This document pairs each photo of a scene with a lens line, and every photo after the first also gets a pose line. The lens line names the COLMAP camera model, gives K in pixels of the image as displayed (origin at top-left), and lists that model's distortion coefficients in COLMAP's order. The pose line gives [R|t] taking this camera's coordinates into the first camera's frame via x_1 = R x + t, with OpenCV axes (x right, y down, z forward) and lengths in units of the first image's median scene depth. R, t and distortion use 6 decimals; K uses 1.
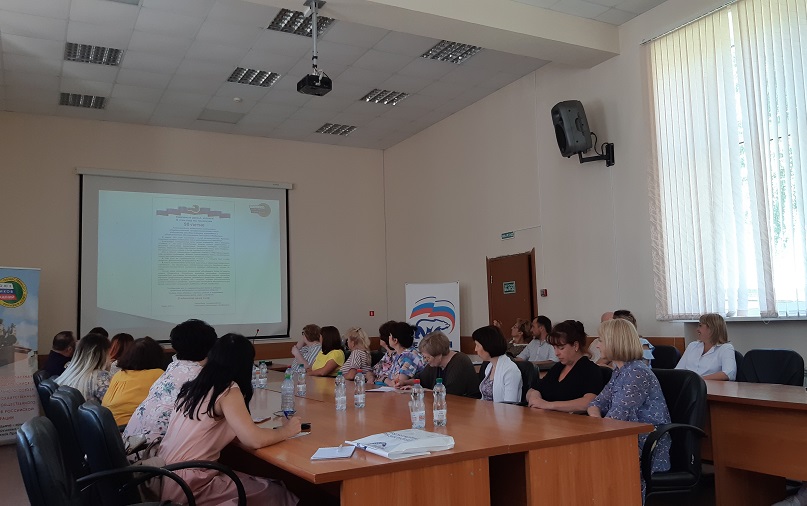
lens RADIAL K [[741.6, 0, 433.2], [0, 741.6, 251.5], [0, 0, 1]] dist [0.017202, -0.001601]
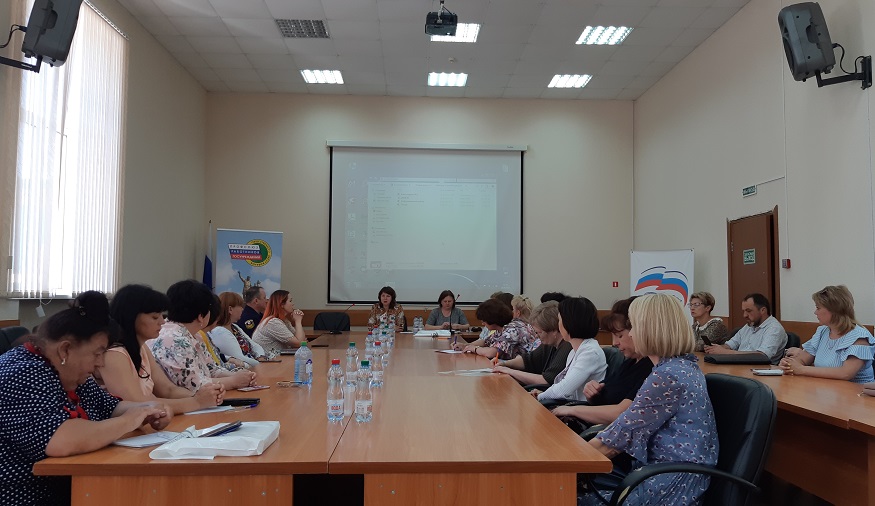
lens RADIAL K [[714.0, 0, 456.7], [0, 714.0, 250.9], [0, 0, 1]] dist [0.037584, -0.060835]
pose [[0.880354, 0.011960, -0.474167, 0.217202], [0.004774, 0.999408, 0.034072, 0.016582], [0.474294, -0.032259, 0.879775, 0.194885]]
